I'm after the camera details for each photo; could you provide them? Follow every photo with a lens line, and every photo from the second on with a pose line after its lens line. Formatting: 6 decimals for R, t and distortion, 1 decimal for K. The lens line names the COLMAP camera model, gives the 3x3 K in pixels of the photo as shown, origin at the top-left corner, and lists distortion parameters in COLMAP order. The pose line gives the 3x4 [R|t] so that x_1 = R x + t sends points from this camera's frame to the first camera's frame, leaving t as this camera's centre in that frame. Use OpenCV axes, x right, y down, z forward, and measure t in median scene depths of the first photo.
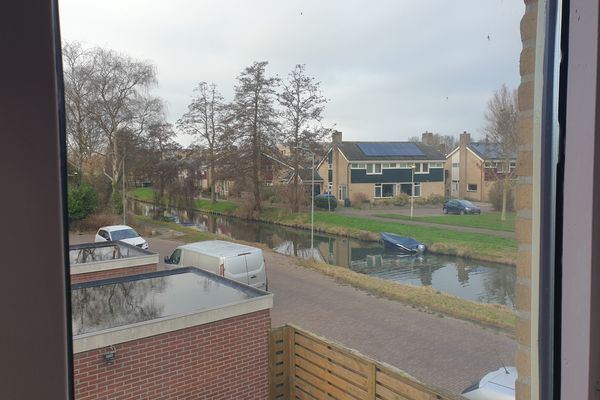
lens RADIAL K [[412.3, 0, 300.0], [0, 412.3, 200.0], [0, 0, 1]] dist [0.004775, -0.087871]
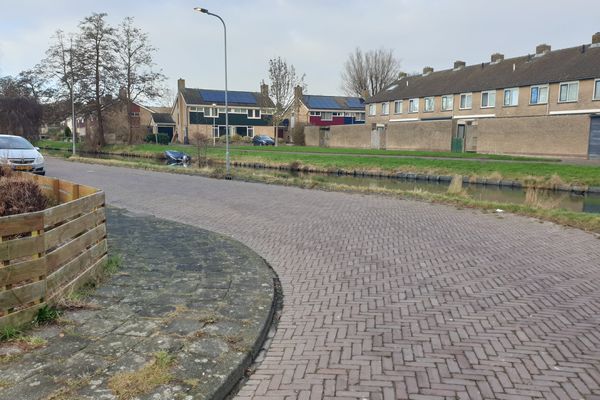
lens RADIAL K [[412.3, 0, 300.0], [0, 412.3, 200.0], [0, 0, 1]] dist [0.004775, -0.087871]
pose [[0.985031, -0.002929, 0.172353, 0.224109], [-0.011810, 0.996360, 0.084429, 0.070122], [-0.171973, -0.085201, 0.981410, -0.215849]]
